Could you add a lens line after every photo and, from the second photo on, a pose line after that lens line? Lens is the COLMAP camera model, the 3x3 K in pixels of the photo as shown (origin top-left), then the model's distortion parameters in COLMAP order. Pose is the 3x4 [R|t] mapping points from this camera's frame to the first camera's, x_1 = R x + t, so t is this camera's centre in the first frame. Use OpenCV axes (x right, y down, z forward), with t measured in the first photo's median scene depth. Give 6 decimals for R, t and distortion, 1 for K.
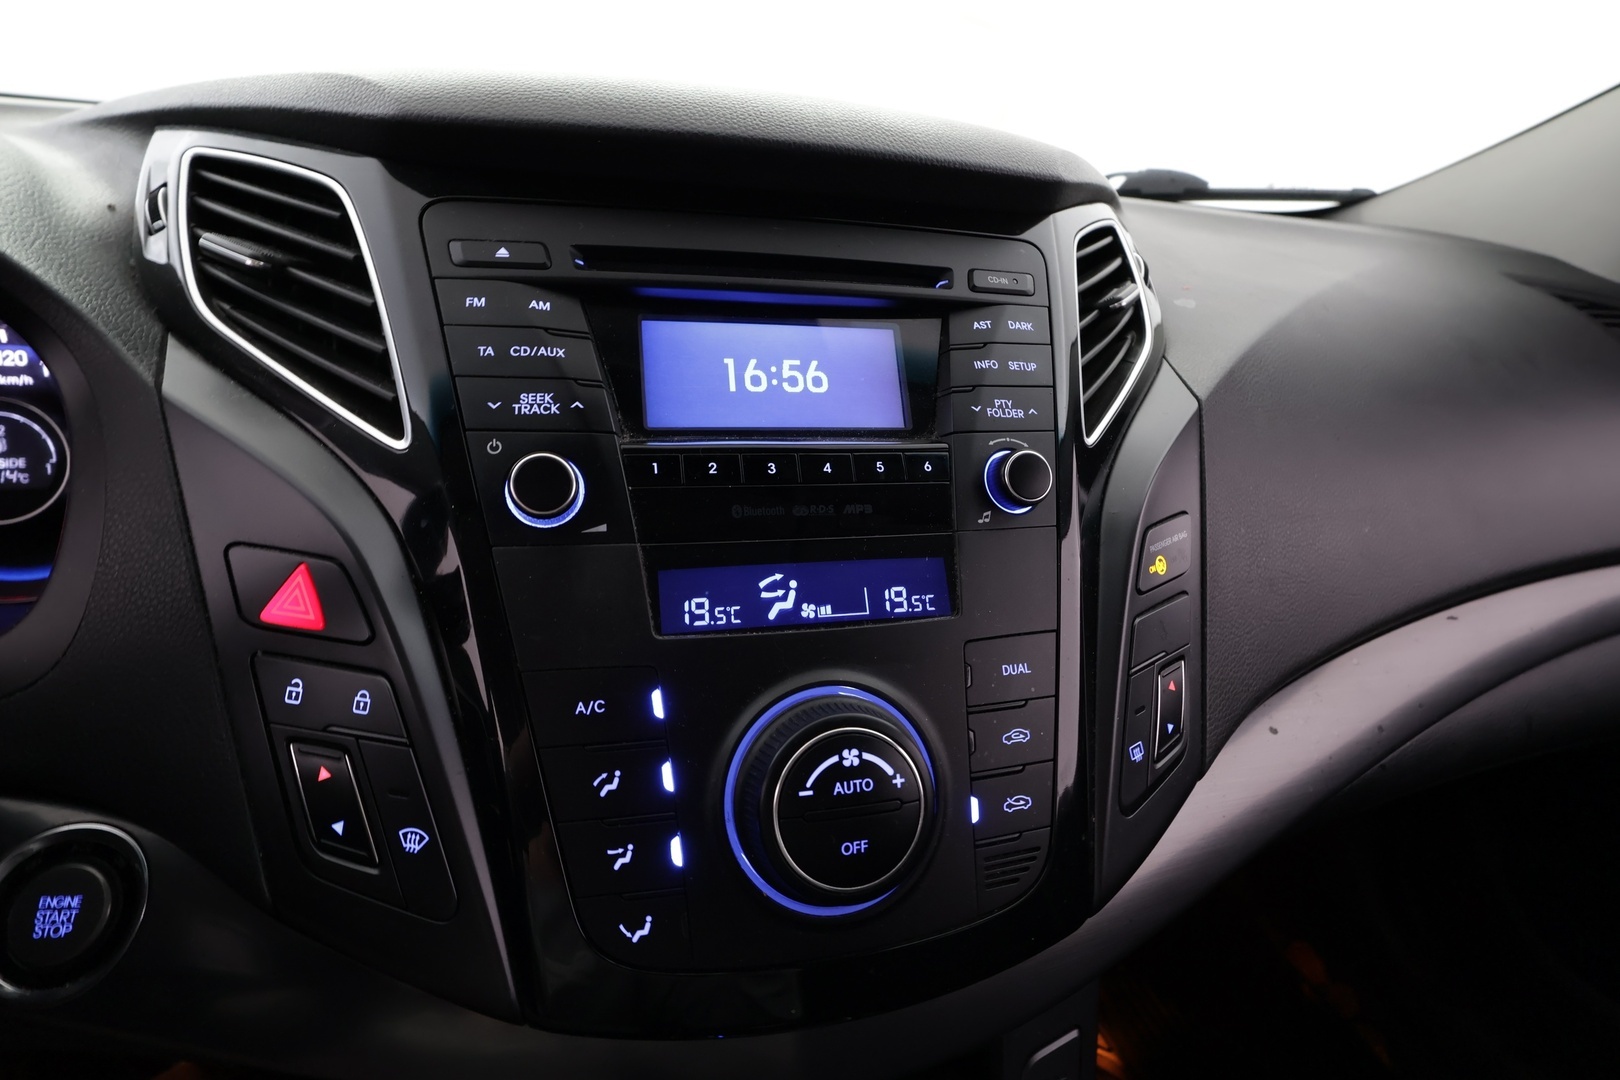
lens RADIAL K [[830.9, 0, 803.3], [0, 830.9, 547.0], [0, 0, 1]] dist [0.003155, 0.001869]
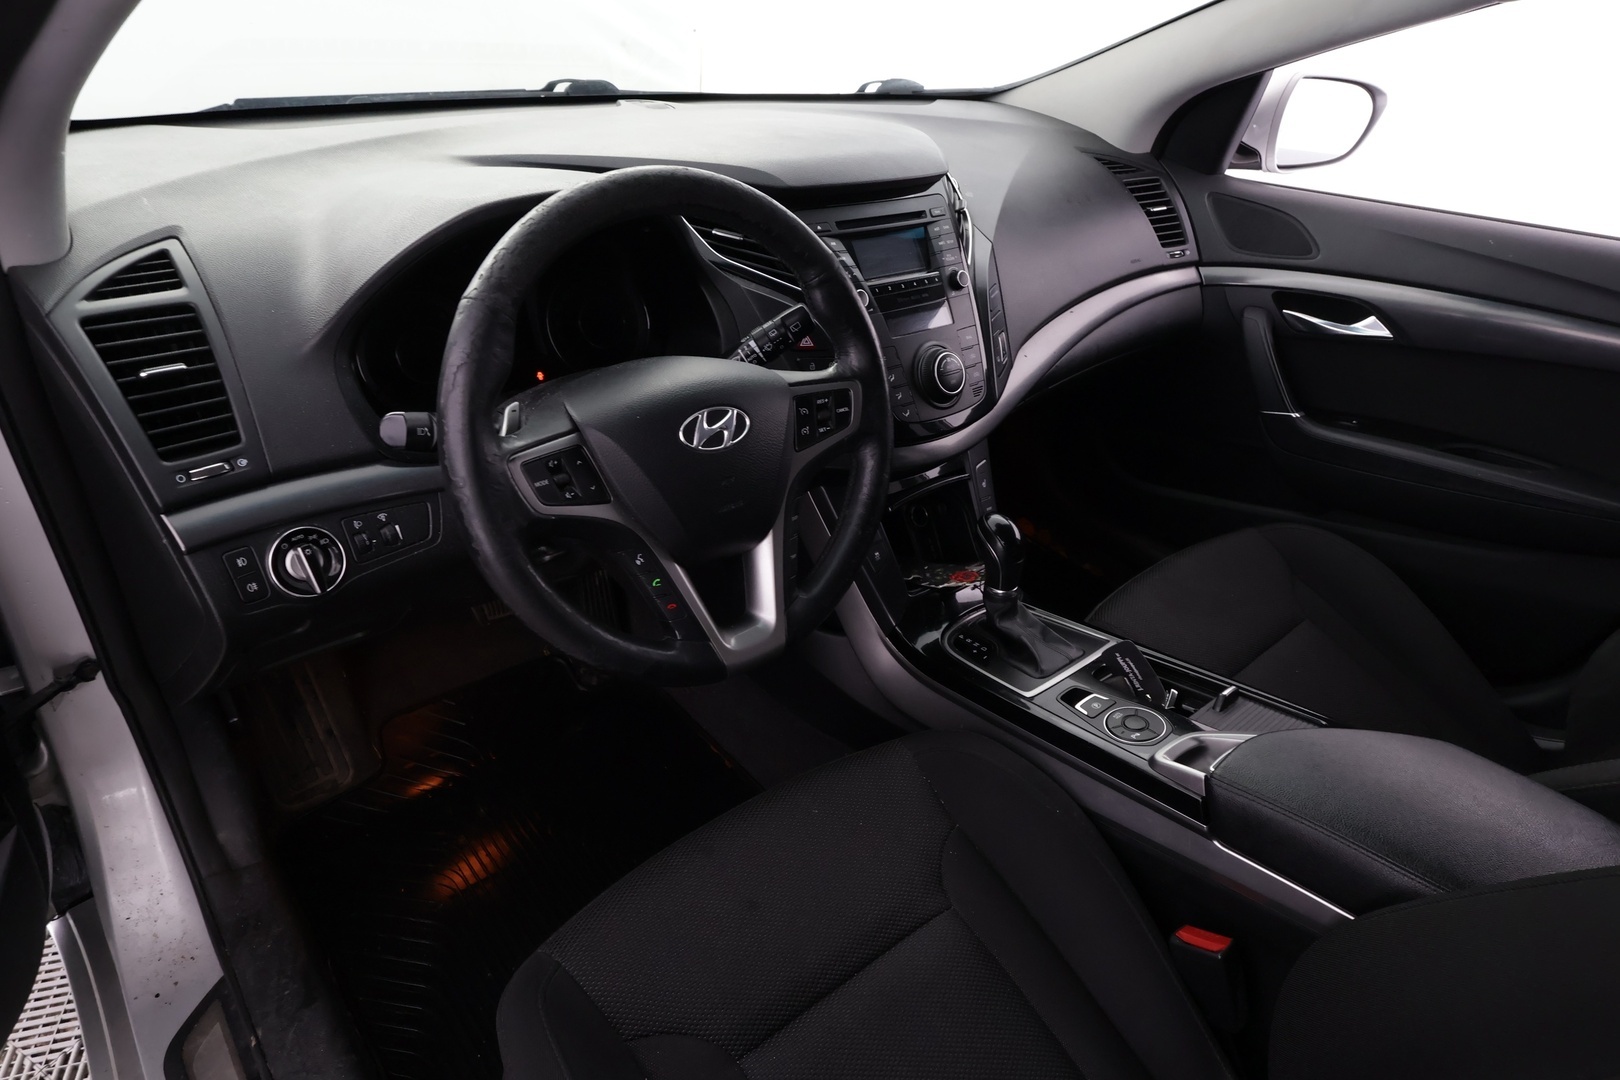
lens RADIAL K [[956.4, 0, 808.9], [0, 956.4, 535.1], [0, 0, 1]] dist [0.004625, 0.003080]
pose [[0.907990, -0.221952, 0.355376, -1.793738], [0.152969, 0.965224, 0.211998, -0.001087], [-0.390071, -0.138131, 0.910365, -2.272528]]
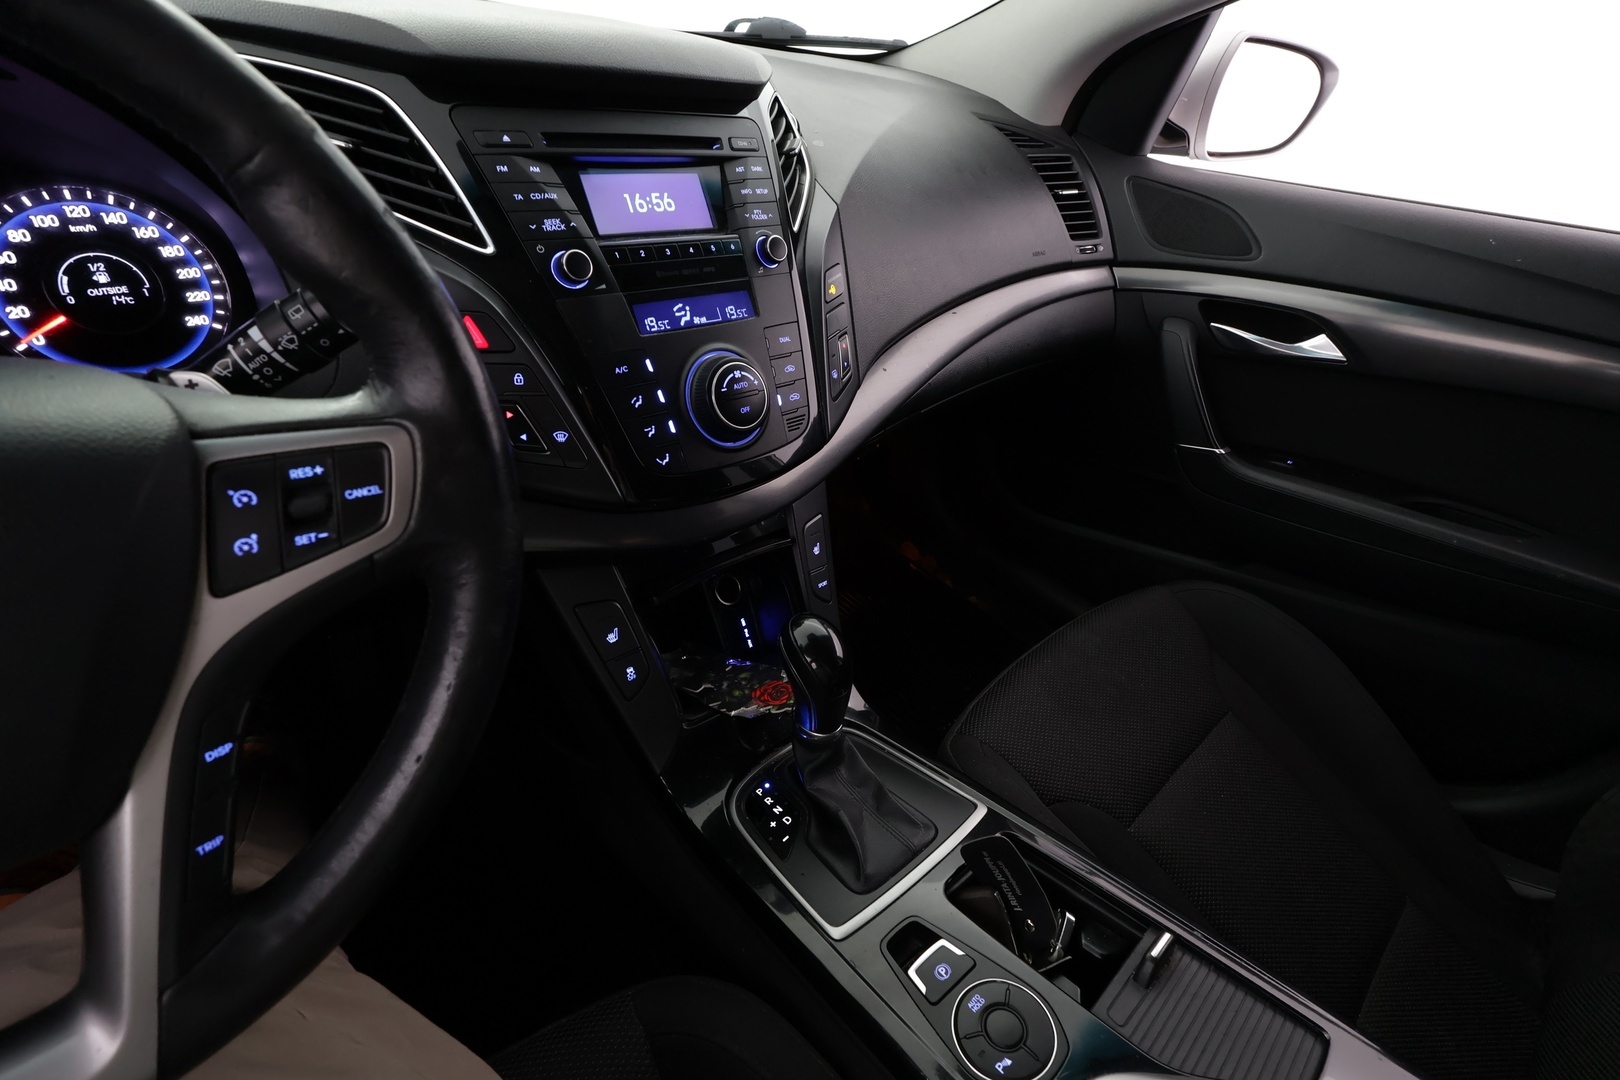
lens RADIAL K [[755.9, 0, 812.5], [0, 755.9, 538.7], [0, 0, 1]] dist [0.004807, -0.000716]
pose [[0.894982, -0.218838, 0.388737, -0.549890], [0.116813, 0.955968, 0.269222, 0.112854], [-0.430536, -0.195539, 0.881137, -0.872677]]
